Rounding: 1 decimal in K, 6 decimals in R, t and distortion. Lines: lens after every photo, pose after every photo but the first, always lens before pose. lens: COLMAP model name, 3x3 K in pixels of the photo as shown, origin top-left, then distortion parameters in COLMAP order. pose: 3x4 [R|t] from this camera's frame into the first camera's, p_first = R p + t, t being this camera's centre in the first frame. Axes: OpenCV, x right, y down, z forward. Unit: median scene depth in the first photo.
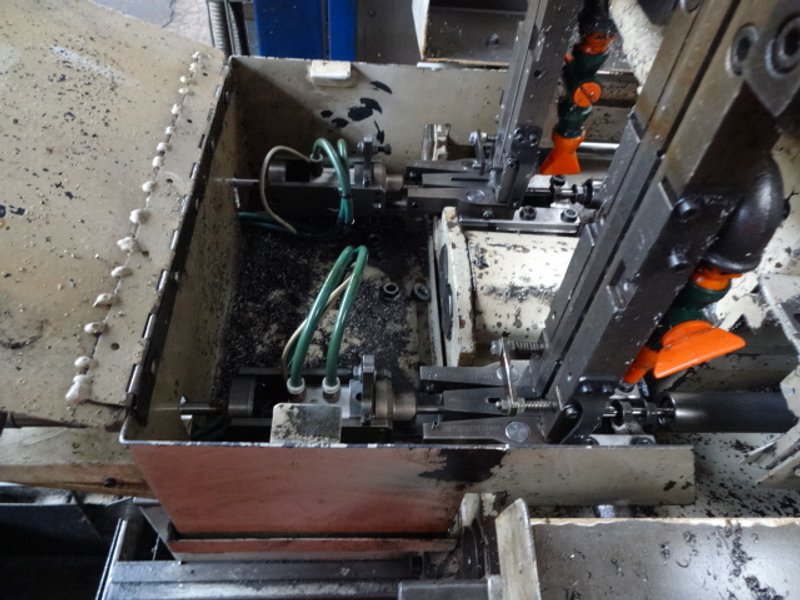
lens RADIAL K [[593.9, 0, 400.0], [0, 593.9, 300.0], [0, 0, 1]] dist [-0.013094, -0.004279]
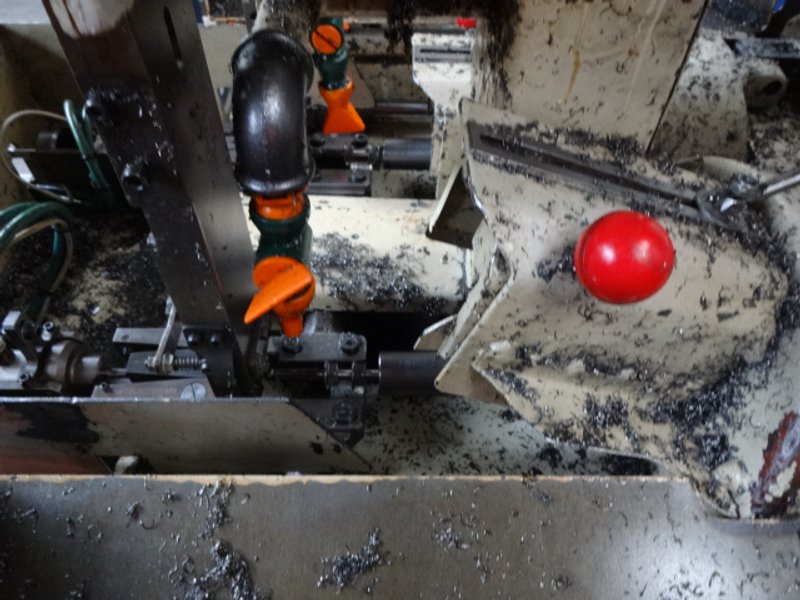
lens RADIAL K [[586.0, 0, 400.0], [0, 586.0, 300.0], [0, 0, 1]] dist [-0.007586, -0.001743]
pose [[0.998692, -0.020074, -0.047034, 0.467965], [0.020417, 0.999768, 0.006823, 0.059937], [0.046887, -0.007774, 0.998870, 0.081477]]
